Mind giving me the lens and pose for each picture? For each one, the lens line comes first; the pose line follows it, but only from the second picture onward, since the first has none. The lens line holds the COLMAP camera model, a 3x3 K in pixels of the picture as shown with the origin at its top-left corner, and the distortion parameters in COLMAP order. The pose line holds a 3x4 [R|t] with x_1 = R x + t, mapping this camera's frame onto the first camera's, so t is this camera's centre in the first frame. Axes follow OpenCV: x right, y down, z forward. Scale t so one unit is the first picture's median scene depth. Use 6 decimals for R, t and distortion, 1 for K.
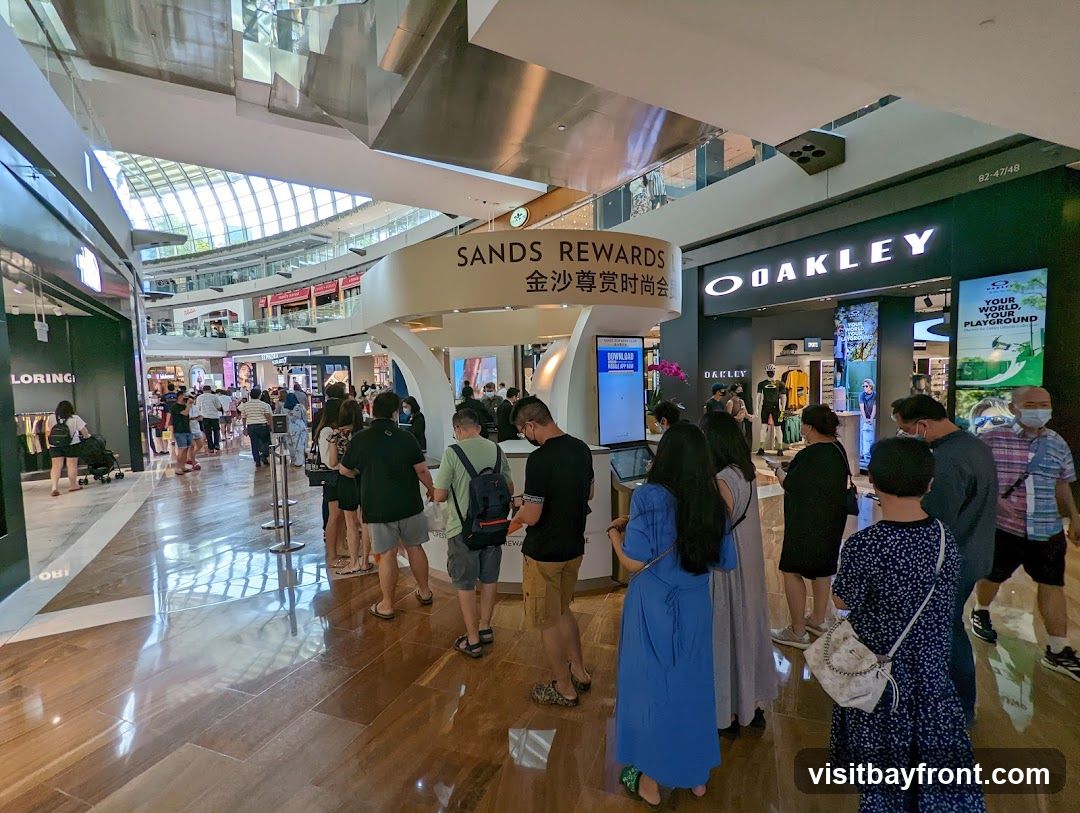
lens RADIAL K [[550.2, 0, 561.0], [0, 550.2, 420.2], [0, 0, 1]] dist [0.004889, -0.001731]
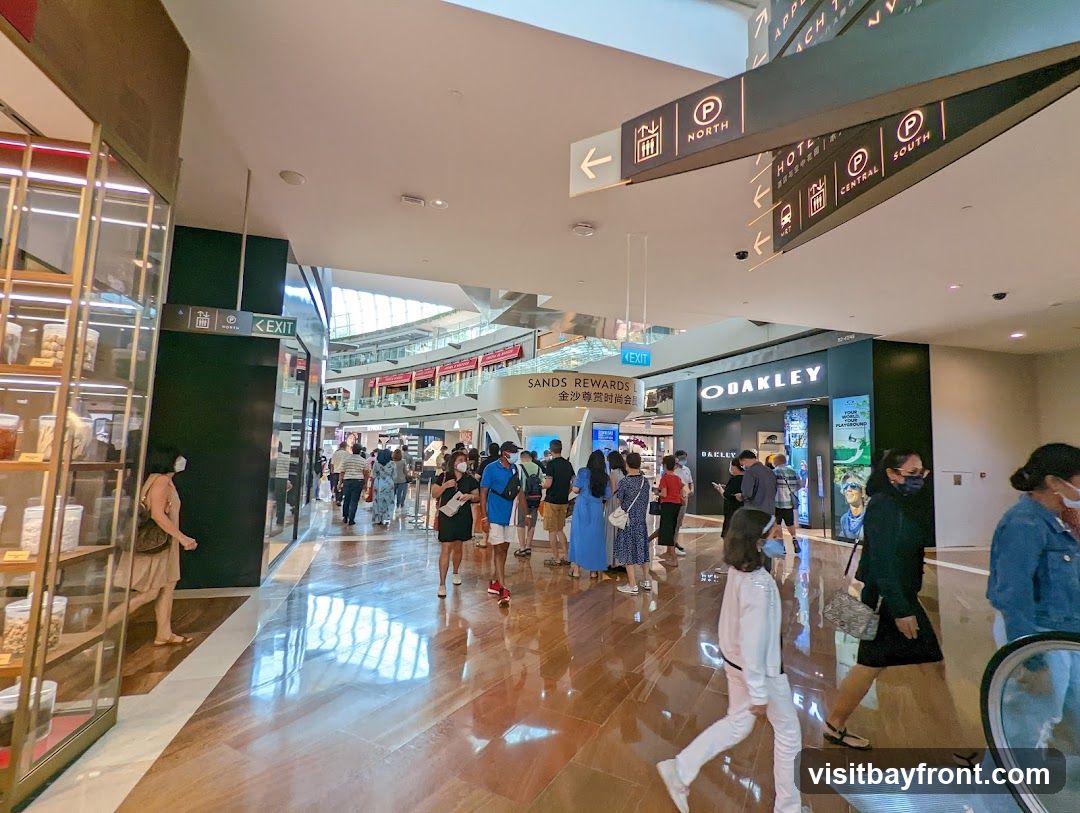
lens RADIAL K [[550.2, 0, 542.9], [0, 550.2, 401.2], [0, 0, 1]] dist [0.004889, -0.001731]
pose [[0.986151, 0.038285, -0.161373, 0.102991], [-0.067446, 0.981478, -0.179307, 0.073908], [0.151520, 0.187708, 0.970468, -0.506943]]
